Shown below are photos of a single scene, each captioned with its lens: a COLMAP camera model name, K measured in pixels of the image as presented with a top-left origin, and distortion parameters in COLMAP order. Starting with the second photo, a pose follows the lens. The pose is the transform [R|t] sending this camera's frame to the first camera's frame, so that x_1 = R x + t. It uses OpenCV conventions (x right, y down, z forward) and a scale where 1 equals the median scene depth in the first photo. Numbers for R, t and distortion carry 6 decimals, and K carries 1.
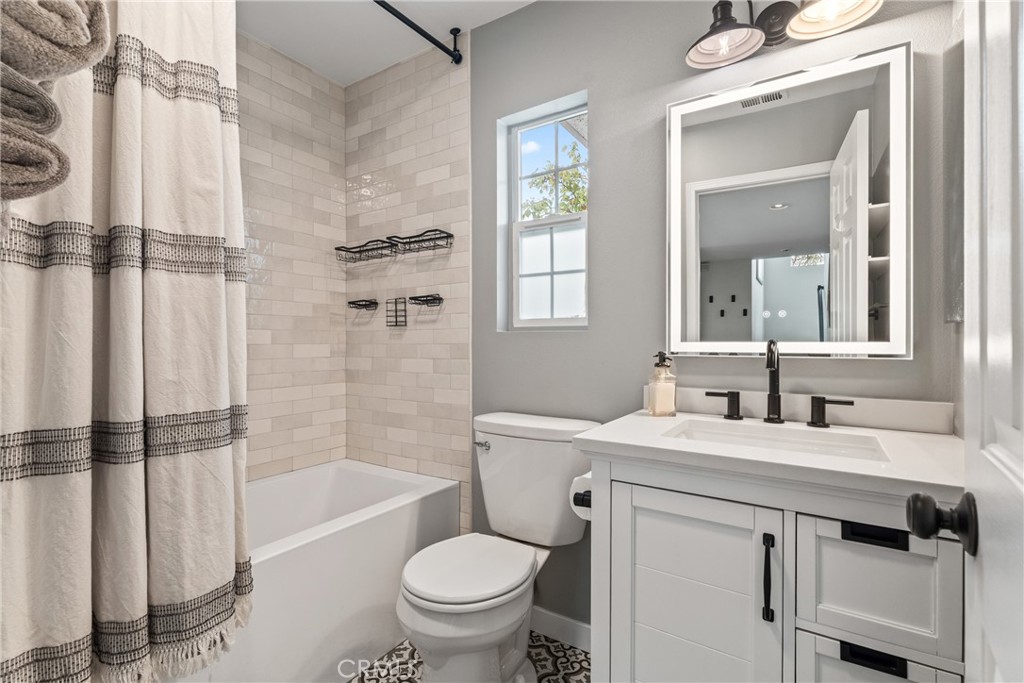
lens RADIAL K [[466.4, 0, 512.5], [0, 466.4, 343.2], [0, 0, 1]] dist [-0.005030, 0.000211]
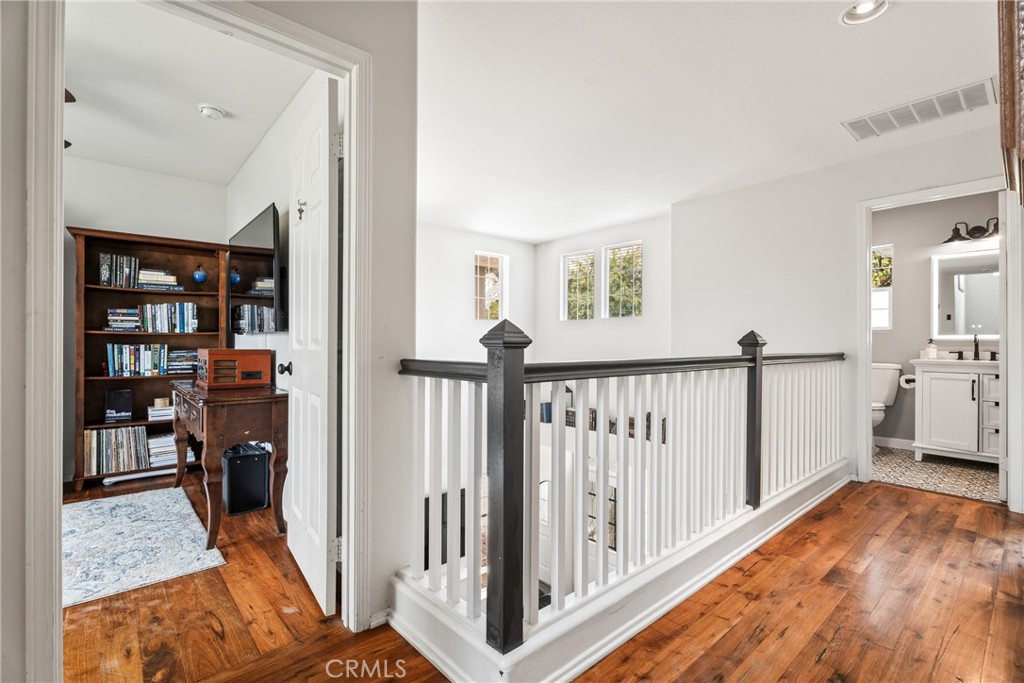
lens RADIAL K [[466.4, 0, 512.1], [0, 466.4, 338.1], [0, 0, 1]] dist [-0.005030, 0.000211]
pose [[0.963399, 0.002743, -0.268059, -1.580496], [-0.005471, 0.999941, -0.009432, 0.060905], [0.268017, 0.010554, 0.963356, -2.791653]]
